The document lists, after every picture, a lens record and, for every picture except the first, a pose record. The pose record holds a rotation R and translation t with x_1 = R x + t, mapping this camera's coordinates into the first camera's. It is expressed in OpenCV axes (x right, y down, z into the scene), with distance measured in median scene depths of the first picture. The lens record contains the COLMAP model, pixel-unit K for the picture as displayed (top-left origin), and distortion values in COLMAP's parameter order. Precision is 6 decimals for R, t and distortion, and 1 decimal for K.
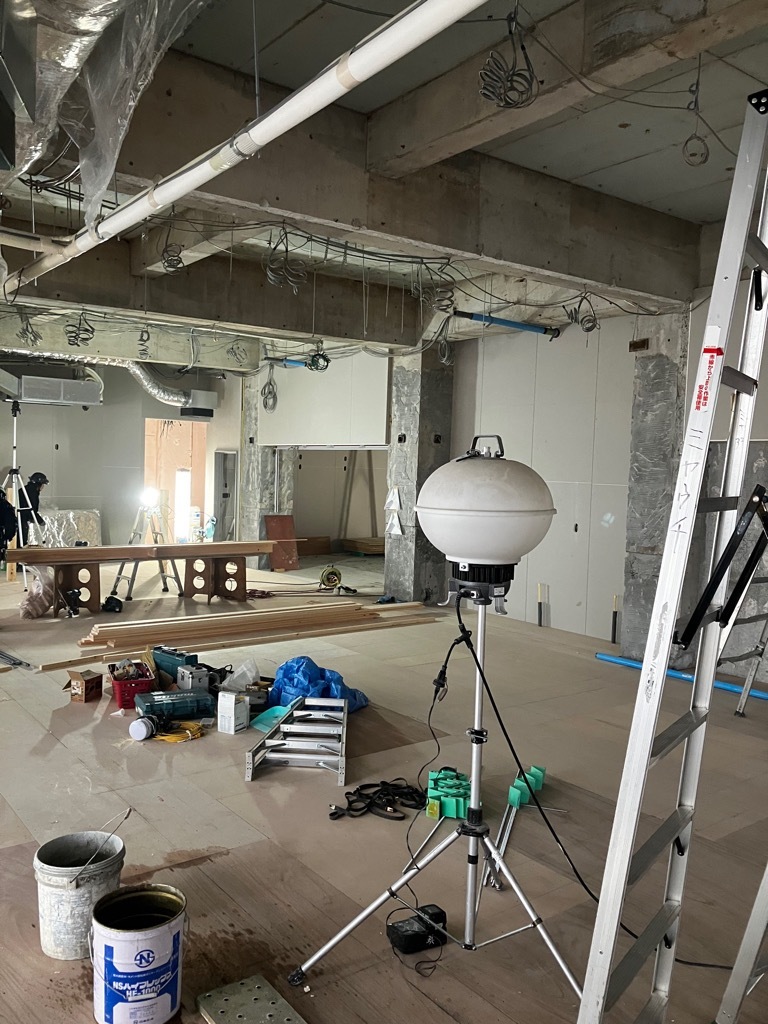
lens RADIAL K [[839.1, 0, 385.3], [0, 839.1, 512.6], [0, 0, 1]] dist [0.011020, -0.008133]
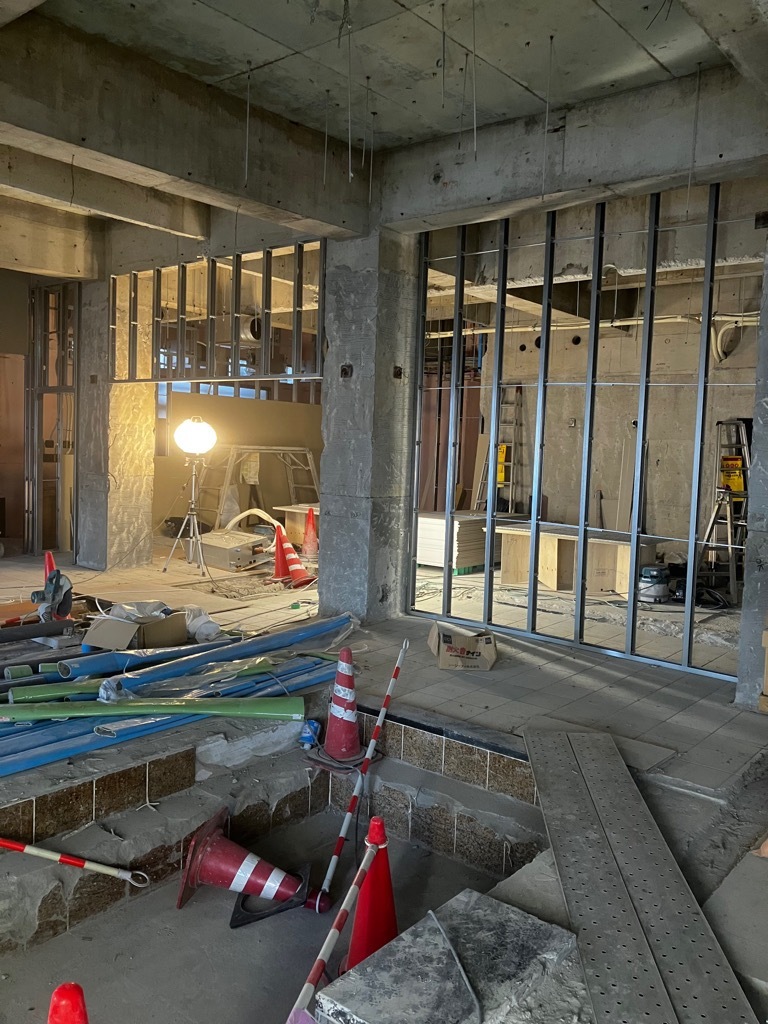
lens RADIAL K [[839.1, 0, 381.9], [0, 839.1, 514.9], [0, 0, 1]] dist [0.011020, -0.008133]
pose [[0.973785, -0.013260, 0.227083, -0.112150], [0.003858, 0.999119, 0.041797, 0.001774], [-0.227437, -0.039825, 0.972978, 0.317386]]
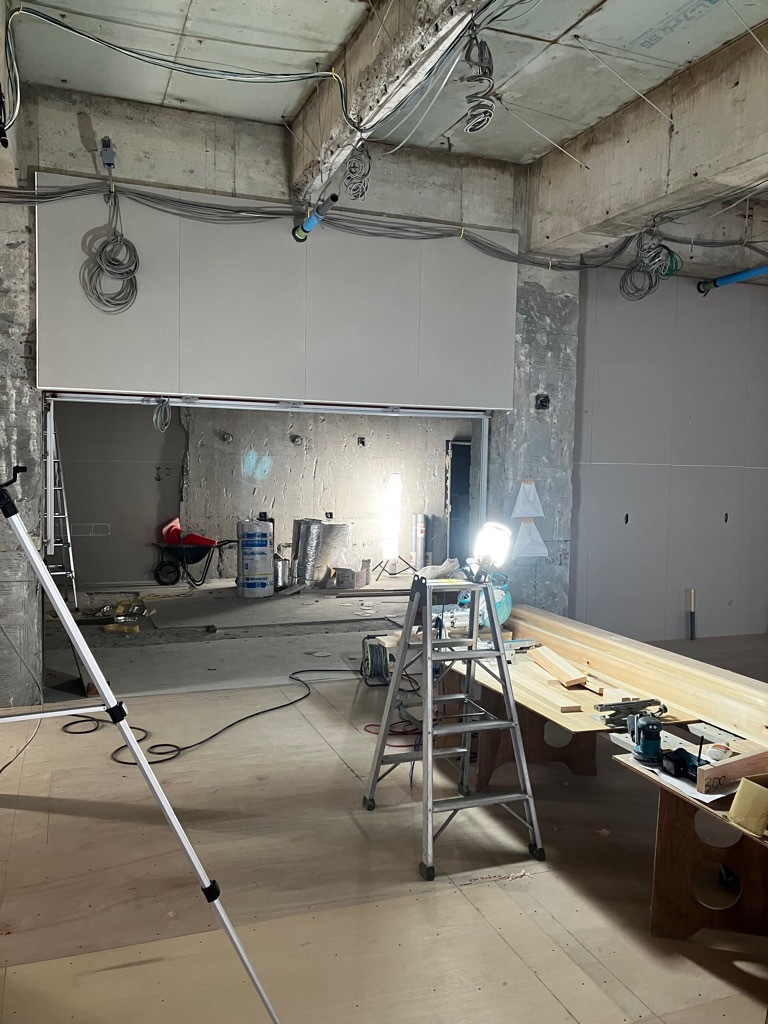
lens RADIAL K [[839.1, 0, 384.3], [0, 839.1, 508.6], [0, 0, 1]] dist [0.011020, -0.008133]
pose [[0.279840, -0.082719, 0.956476, -0.620877], [0.039063, 0.996437, 0.074746, -0.061583], [-0.959252, 0.016446, 0.282074, 0.950004]]
